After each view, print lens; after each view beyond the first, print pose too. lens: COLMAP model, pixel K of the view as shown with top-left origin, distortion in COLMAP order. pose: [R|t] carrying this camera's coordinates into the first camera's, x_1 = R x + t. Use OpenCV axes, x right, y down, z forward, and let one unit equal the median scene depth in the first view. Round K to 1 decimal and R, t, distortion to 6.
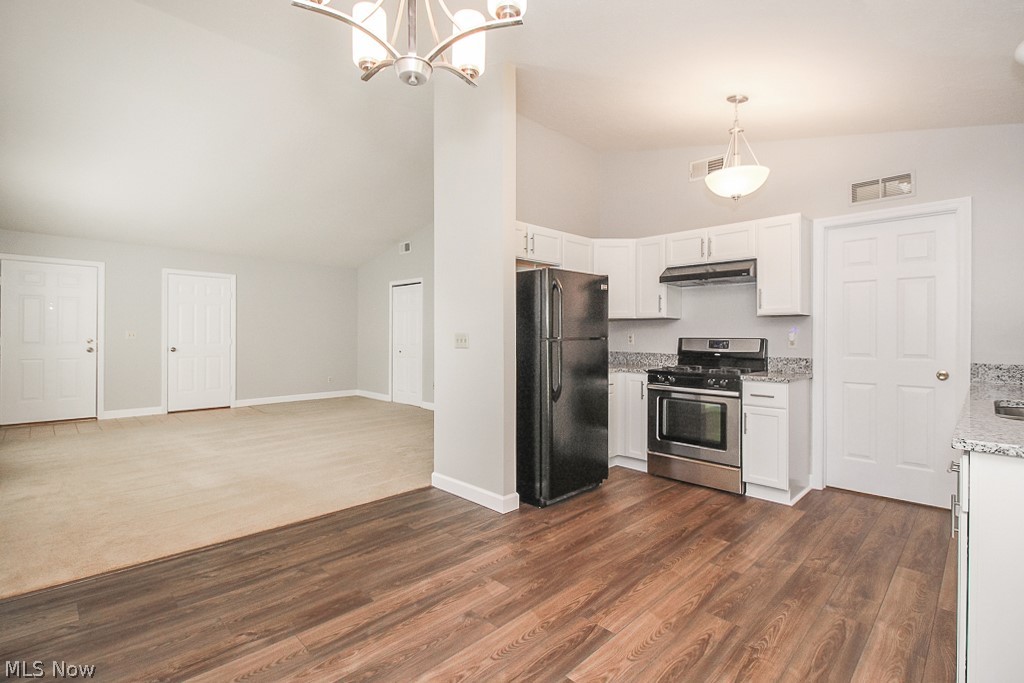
lens RADIAL K [[470.1, 0, 505.0], [0, 470.1, 336.2], [0, 0, 1]] dist [0.011726, -0.007882]
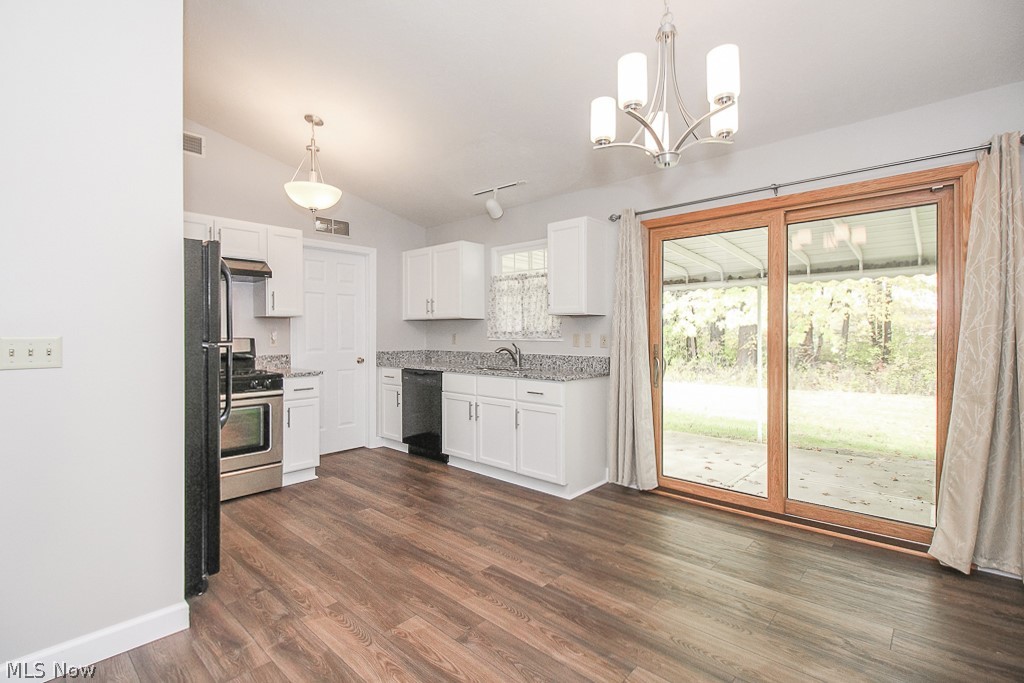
lens RADIAL K [[470.1, 0, 512.6], [0, 470.1, 337.3], [0, 0, 1]] dist [0.011726, -0.007882]
pose [[-0.059135, -0.013225, 0.998162, -0.728748], [0.001390, 0.999910, 0.013331, -0.014007], [-0.998249, 0.002176, -0.059111, 0.693993]]
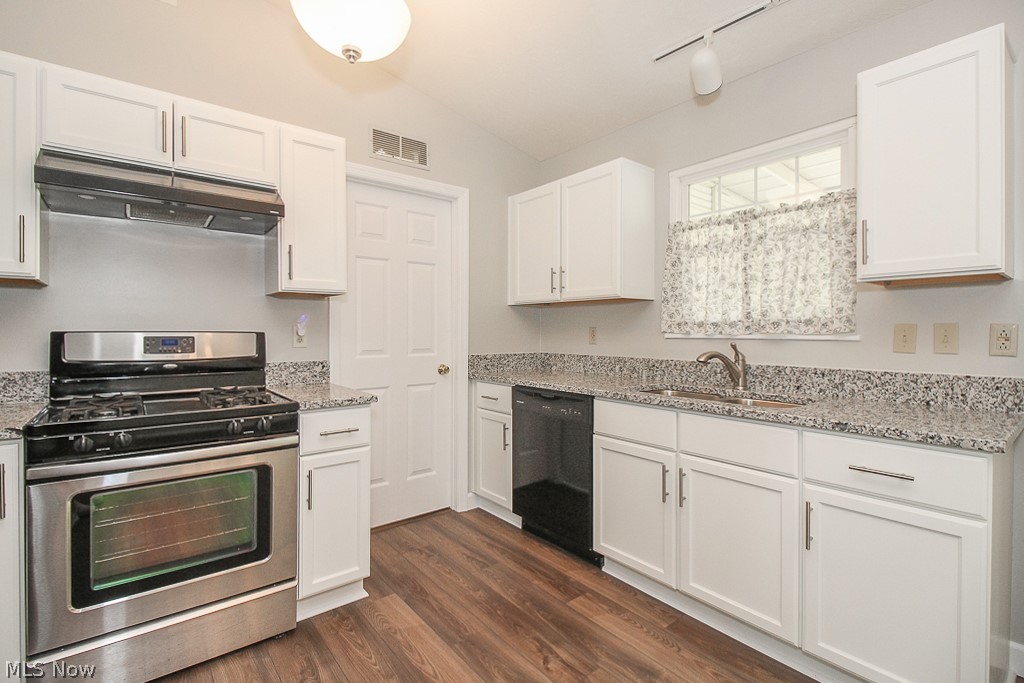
lens RADIAL K [[470.1, 0, 512.4], [0, 470.1, 334.1], [0, 0, 1]] dist [0.011726, -0.007882]
pose [[0.096198, -0.011001, 0.995301, -0.001183], [0.000775, 0.999939, 0.010978, 0.001333], [-0.995362, -0.000285, 0.096201, 0.896216]]
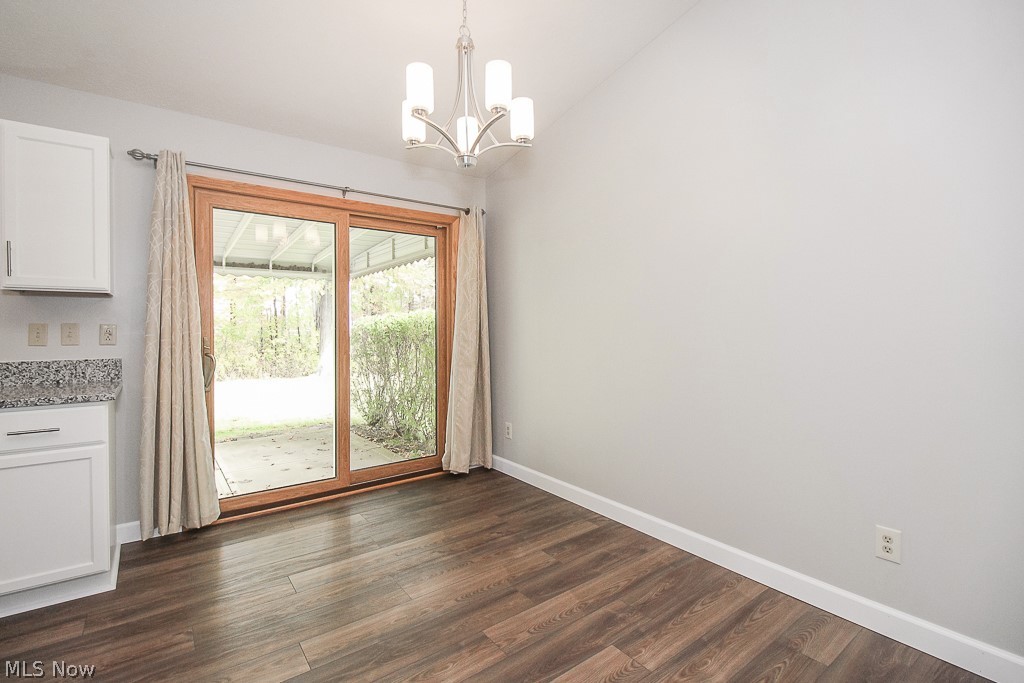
lens RADIAL K [[470.1, 0, 504.2], [0, 470.1, 332.7], [0, 0, 1]] dist [0.011726, -0.007882]
pose [[-0.990452, -0.003323, 0.137815, -0.243480], [-0.001557, 0.999915, 0.012916, -0.001008], [-0.137847, 0.012578, -0.990374, 1.143133]]
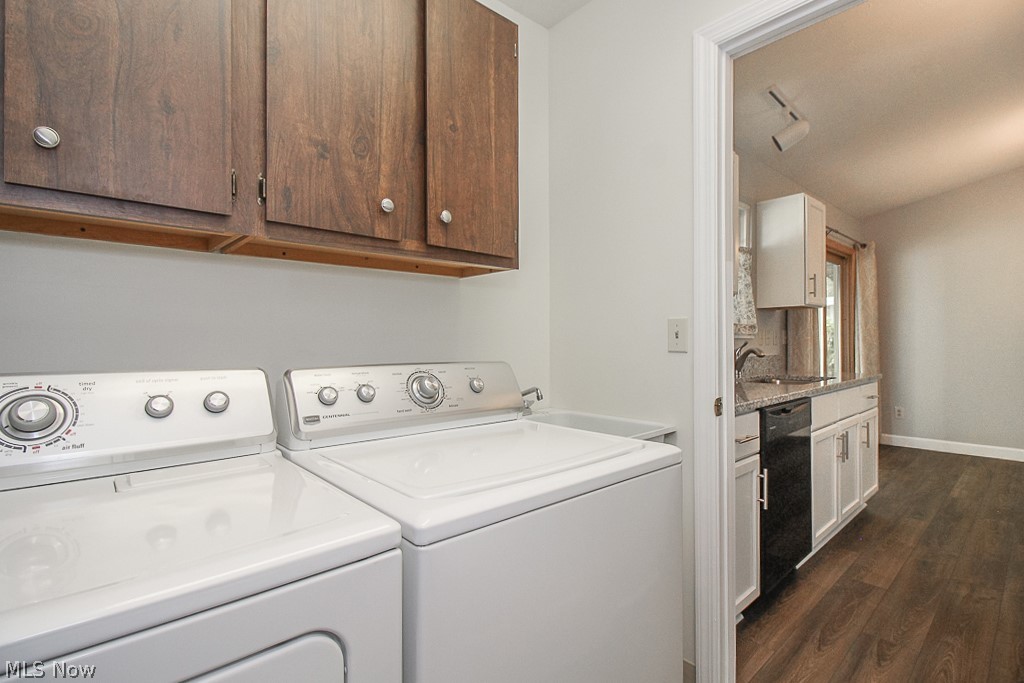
lens RADIAL K [[485.6, 0, 502.1], [0, 485.6, 338.8], [0, 0, 1]] dist [-0.010796, -0.000411]
pose [[-0.998585, -0.002100, 0.053138, 1.320358], [-0.002285, 0.999992, -0.003429, 0.027307], [-0.053130, -0.003545, -0.998581, 1.699429]]
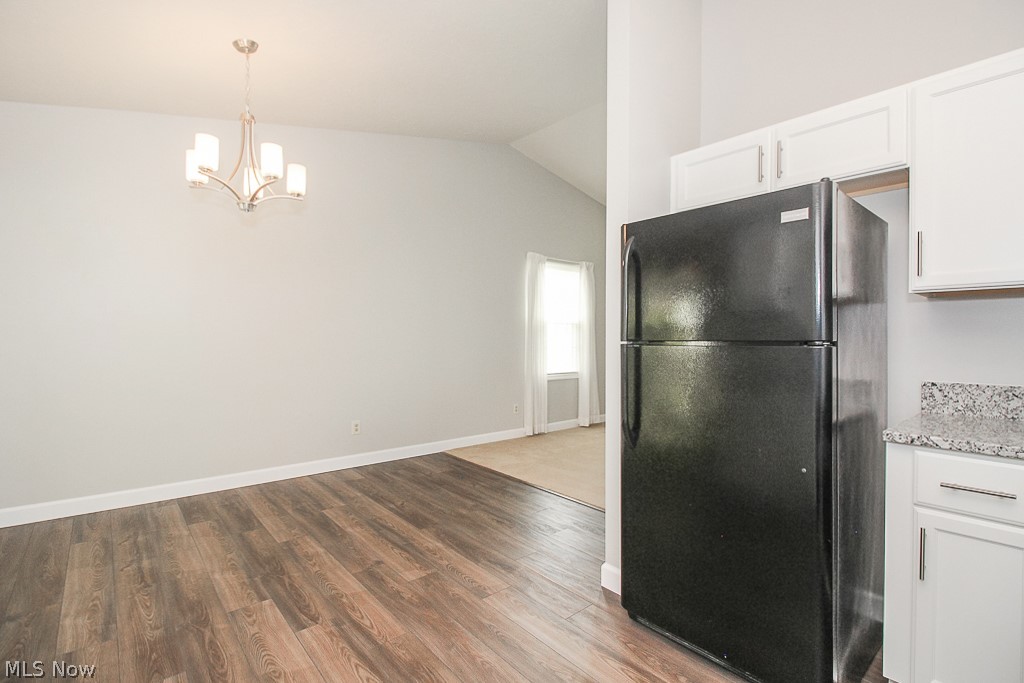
lens RADIAL K [[470.1, 0, 515.1], [0, 470.1, 337.7], [0, 0, 1]] dist [0.011726, -0.007882]
pose [[-0.055352, -0.004987, -0.998454, 0.818619], [-0.010849, 0.999932, -0.004393, 0.006319], [0.998408, 0.010589, -0.055403, 1.027277]]
